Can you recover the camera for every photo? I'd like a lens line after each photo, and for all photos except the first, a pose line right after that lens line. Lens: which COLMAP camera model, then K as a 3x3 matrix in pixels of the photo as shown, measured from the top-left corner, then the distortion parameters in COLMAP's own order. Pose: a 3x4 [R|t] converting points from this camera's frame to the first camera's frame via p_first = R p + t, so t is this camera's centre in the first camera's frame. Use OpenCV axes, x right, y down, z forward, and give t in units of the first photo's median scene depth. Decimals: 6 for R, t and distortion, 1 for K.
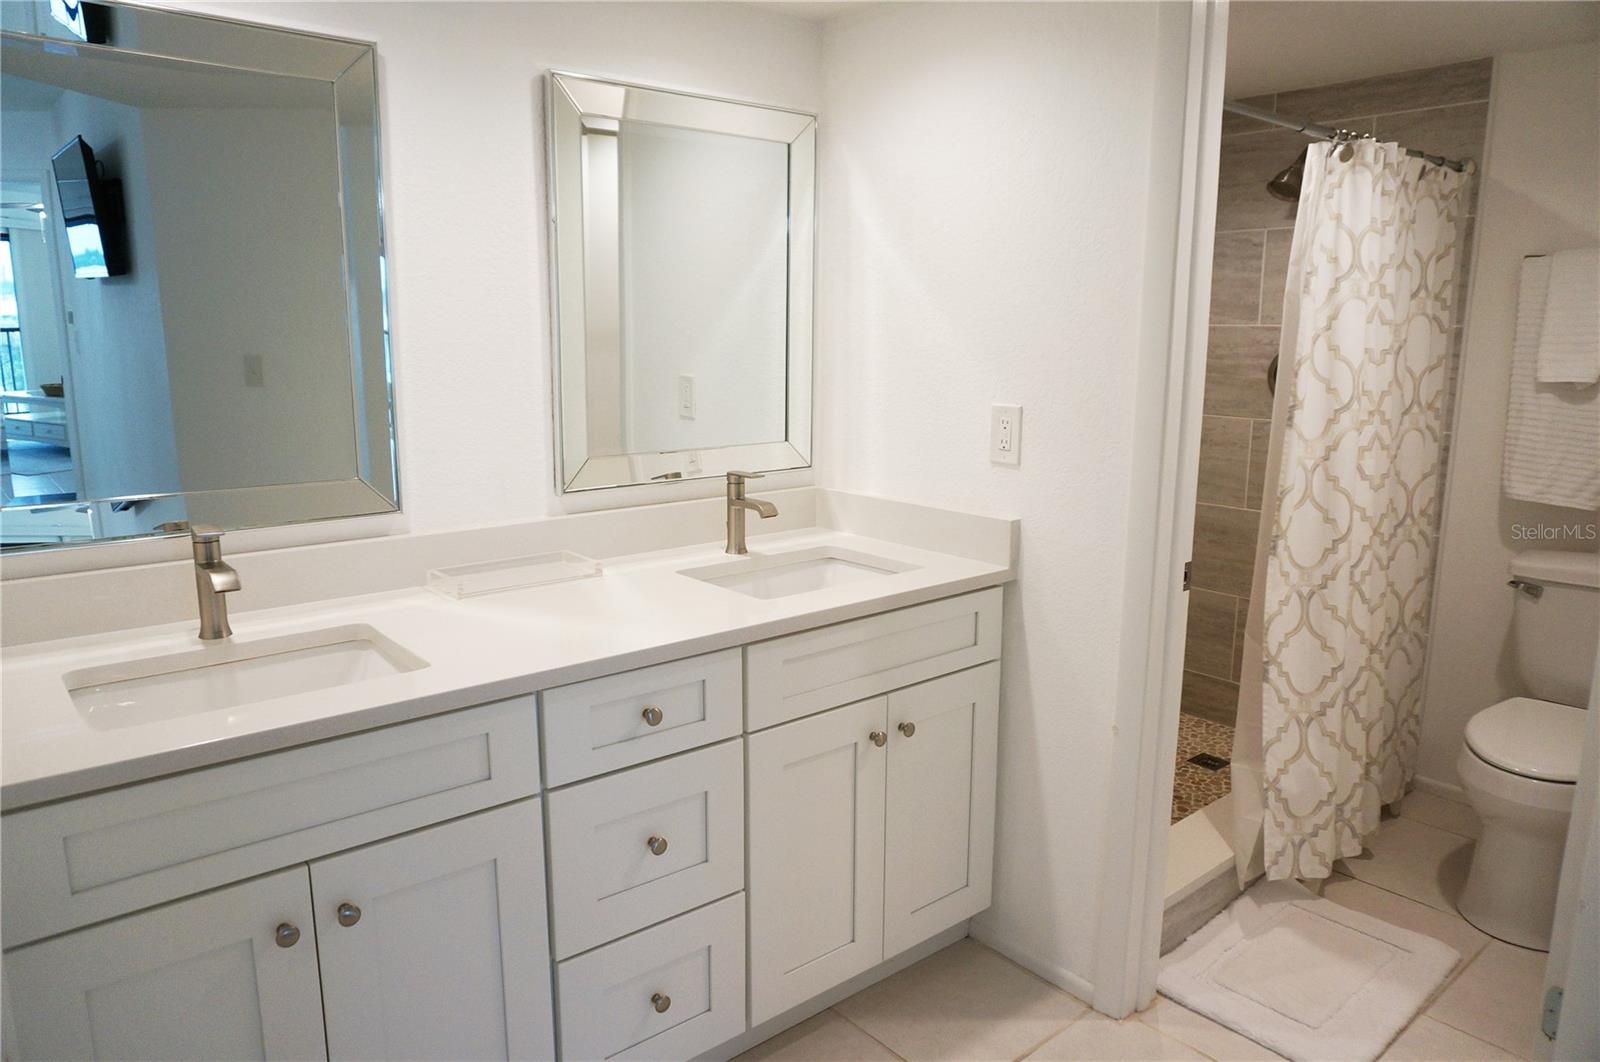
lens RADIAL K [[1072.4, 0, 804.0], [0, 1072.4, 529.2], [0, 0, 1]] dist [-0.038836, 0.029397]
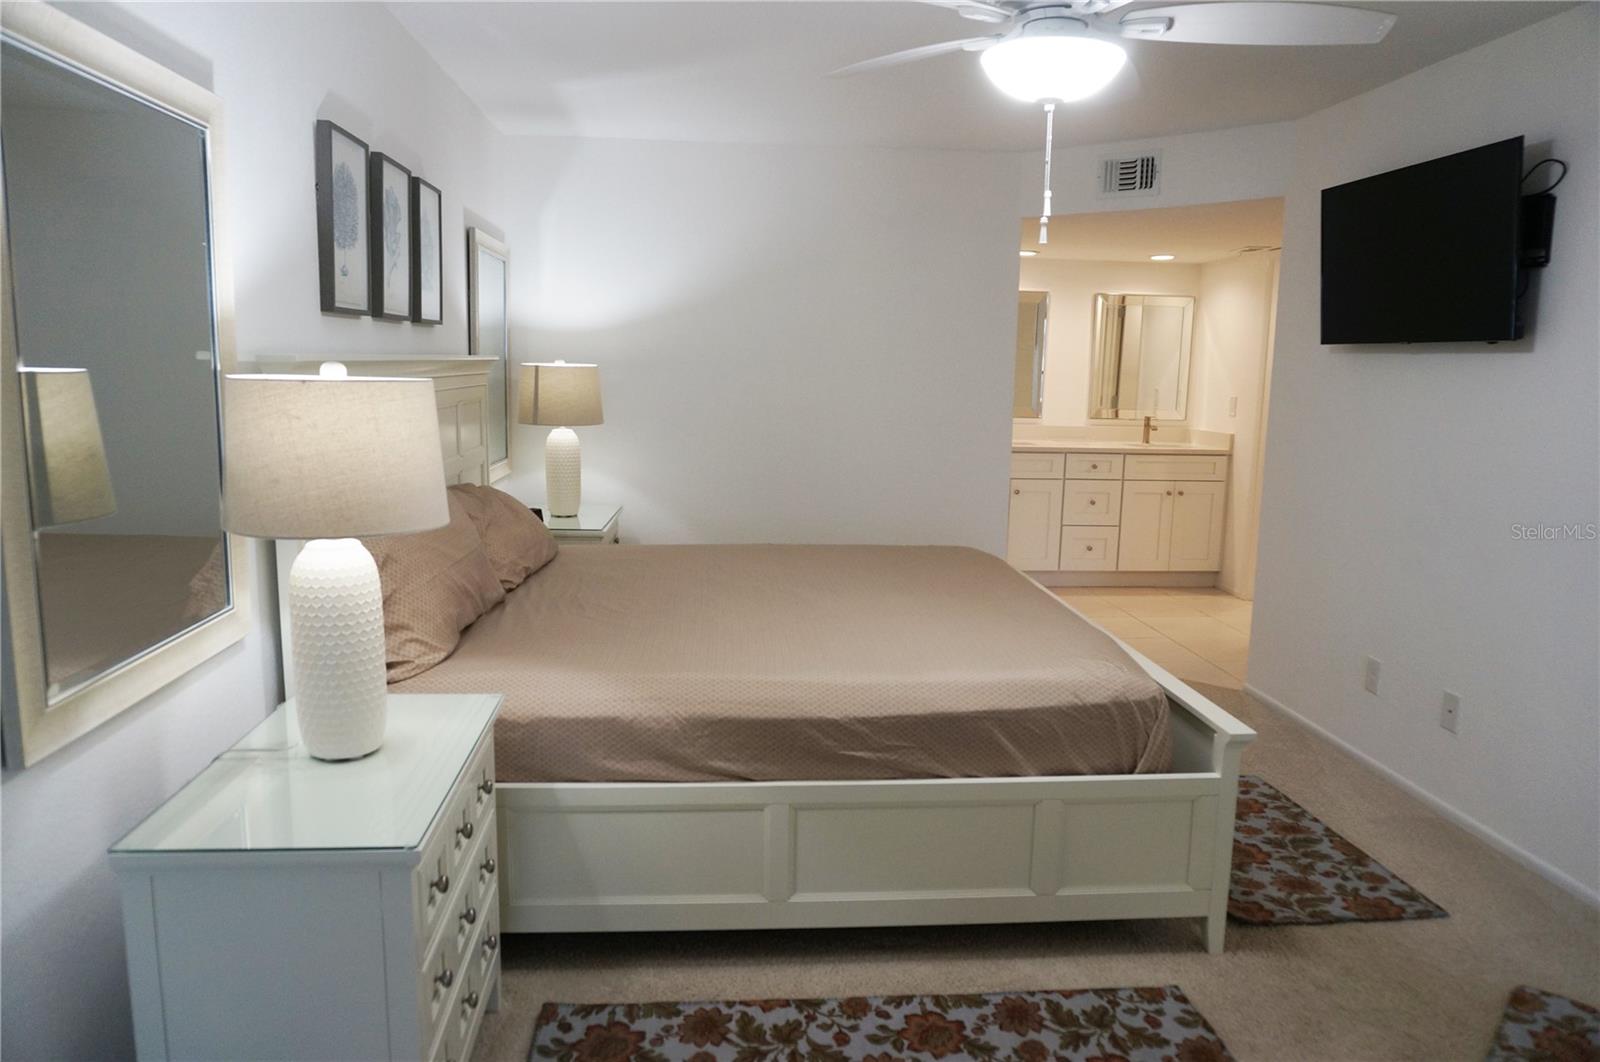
lens RADIAL K [[1072.4, 0, 805.5], [0, 1072.4, 533.3], [0, 0, 1]] dist [-0.038836, 0.029397]
pose [[0.821395, 0.100693, -0.561401, 0.921157], [-0.128757, 0.991620, -0.010528, 0.455327], [0.555636, 0.080932, 0.827477, -2.128464]]
